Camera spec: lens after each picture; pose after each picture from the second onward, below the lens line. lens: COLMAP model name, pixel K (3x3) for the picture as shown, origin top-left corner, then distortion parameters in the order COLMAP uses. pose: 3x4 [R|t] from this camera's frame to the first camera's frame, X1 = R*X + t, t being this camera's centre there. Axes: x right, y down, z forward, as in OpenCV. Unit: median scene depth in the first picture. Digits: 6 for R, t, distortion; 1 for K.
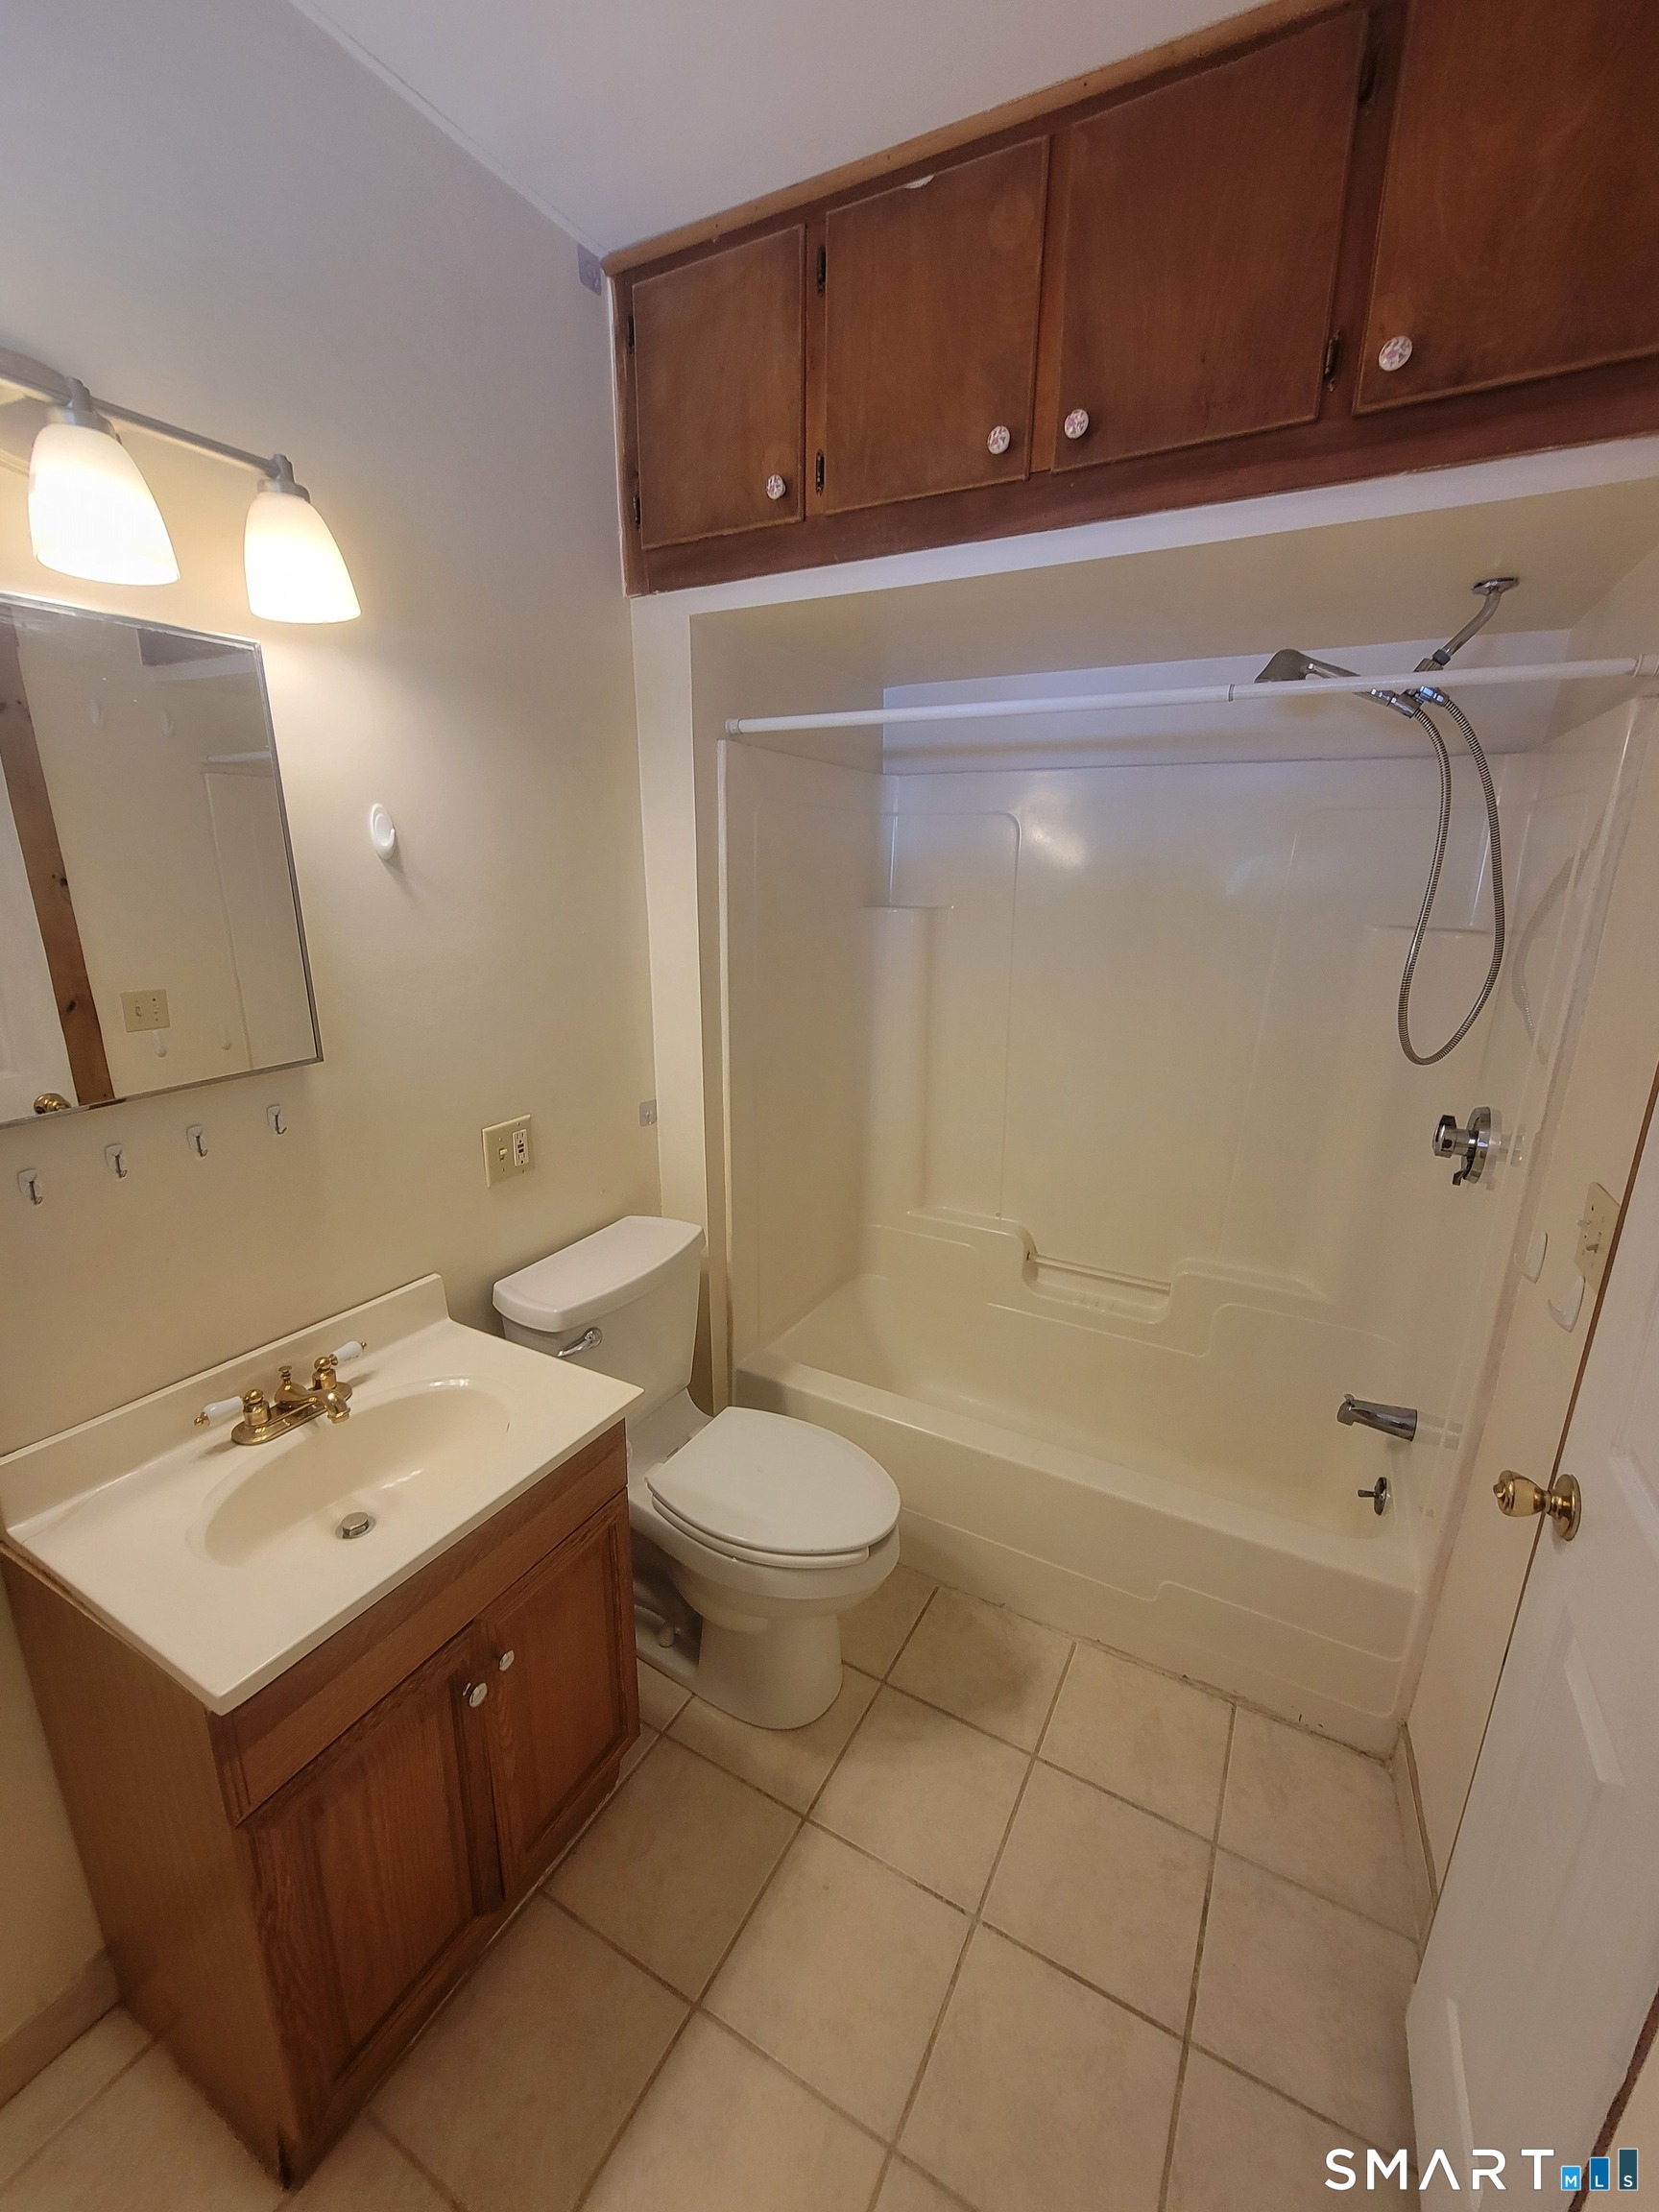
lens RADIAL K [[905.2, 0, 818.0], [0, 905.2, 1106.7], [0, 0, 1]] dist [0.001092, -0.001897]
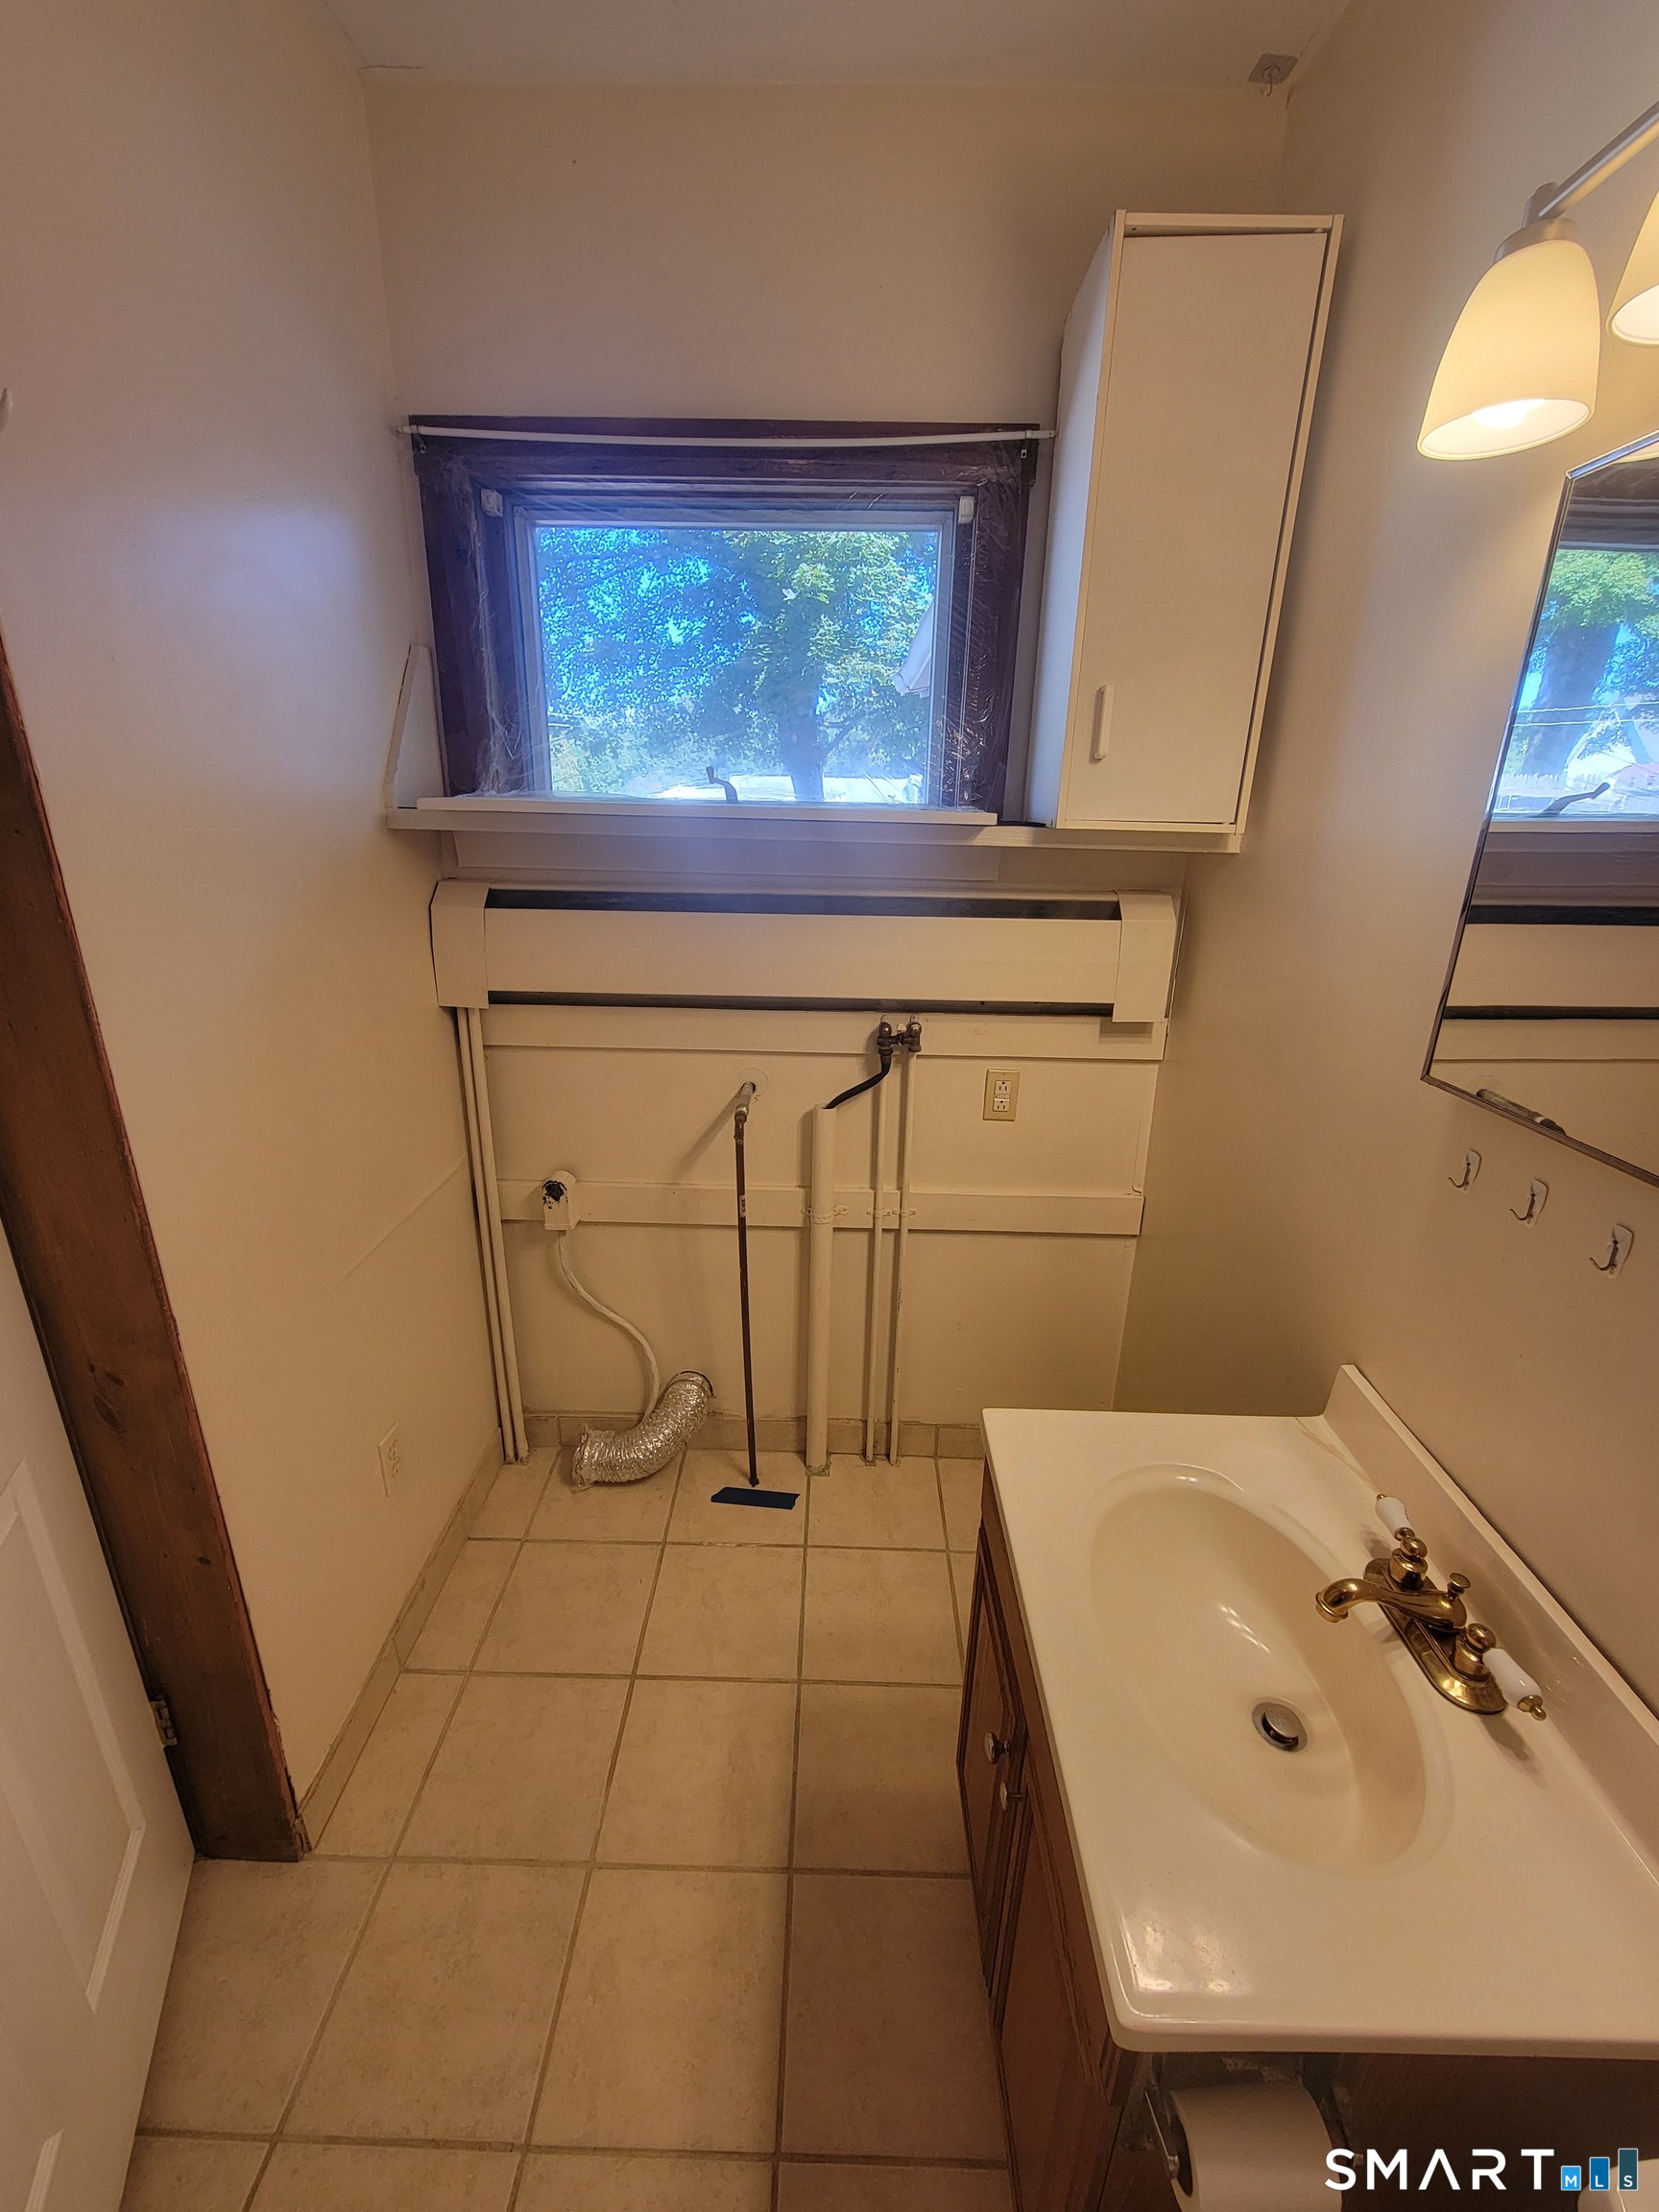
lens RADIAL K [[905.2, 0, 814.7], [0, 905.2, 1100.9], [0, 0, 1]] dist [0.001092, -0.001897]
pose [[-0.882709, 0.128536, -0.451999, 0.093320], [-0.151109, 0.833138, 0.532021, -0.303148], [0.444961, 0.537921, -0.715996, 1.126215]]
